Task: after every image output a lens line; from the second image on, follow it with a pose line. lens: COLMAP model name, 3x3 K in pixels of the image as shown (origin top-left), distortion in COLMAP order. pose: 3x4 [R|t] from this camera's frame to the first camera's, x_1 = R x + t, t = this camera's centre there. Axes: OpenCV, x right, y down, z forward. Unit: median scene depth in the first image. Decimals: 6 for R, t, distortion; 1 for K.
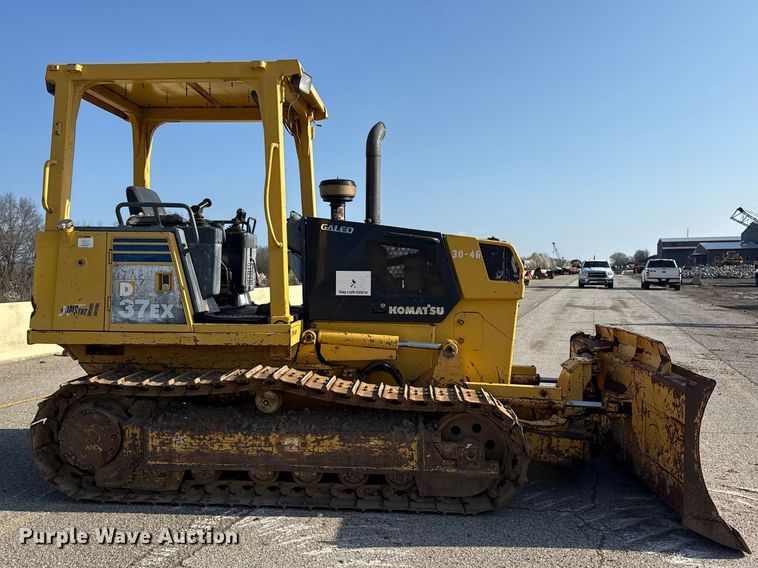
lens RADIAL K [[671.8, 0, 360.3], [0, 671.8, 302.4], [0, 0, 1]] dist [0.053524, -0.015991]
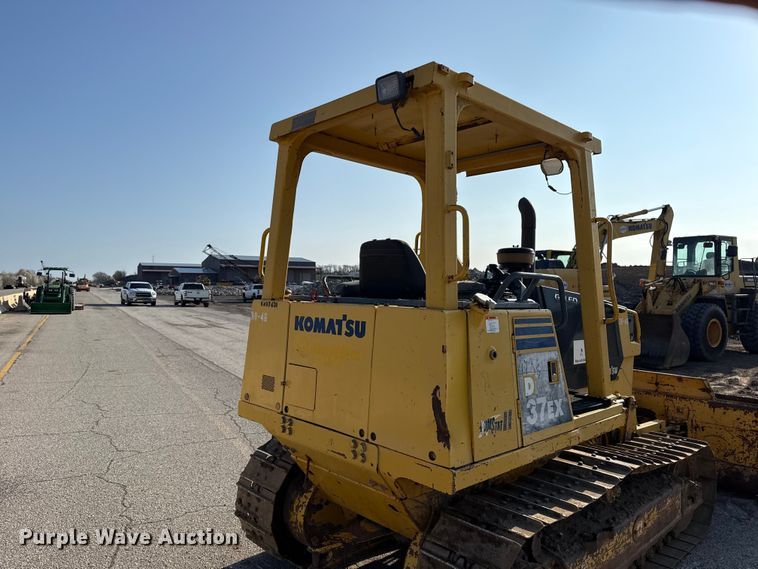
lens RADIAL K [[528.3, 0, 383.9], [0, 528.3, 281.3], [0, 0, 1]] dist [0.132141, -0.181372]
pose [[0.675032, 0.021972, 0.737462, -0.864479], [0.022283, 0.998493, -0.050145, -0.105925], [-0.737452, 0.050282, 0.673525, 0.677316]]
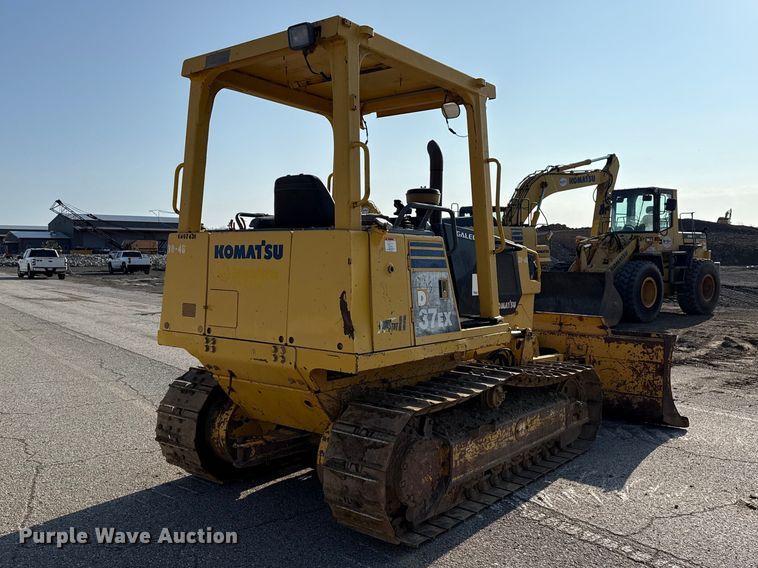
lens RADIAL K [[648.8, 0, 378.9], [0, 648.8, 291.4], [0, 0, 1]] dist [0.207966, -0.414685]
pose [[0.573441, -0.035423, 0.818481, -1.050558], [0.033700, 0.999239, 0.019635, -0.045751], [-0.818554, 0.016323, 0.574198, 0.518610]]
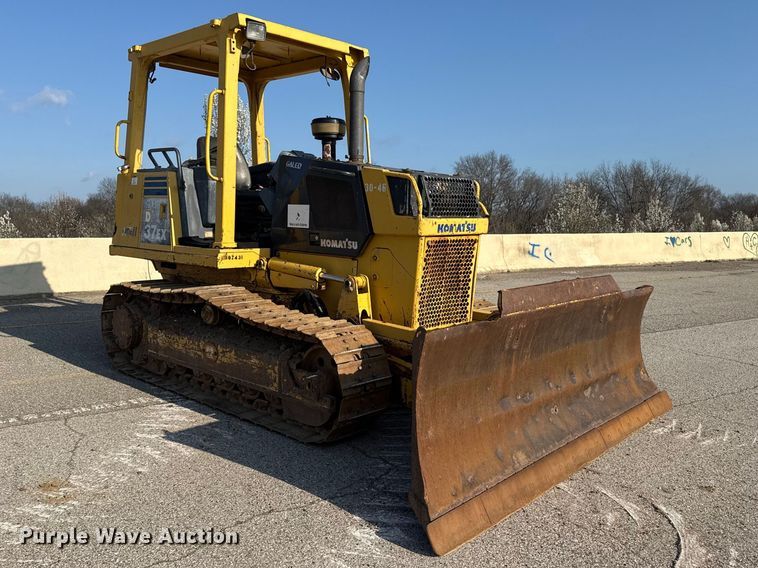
lens RADIAL K [[642.2, 0, 382.5], [0, 642.2, 278.8], [0, 0, 1]] dist [0.111376, -0.154107]
pose [[0.777363, 0.074694, -0.624602, 0.760460], [-0.047566, 0.997062, 0.060036, 0.003149], [0.627251, -0.016960, 0.778632, 0.293546]]
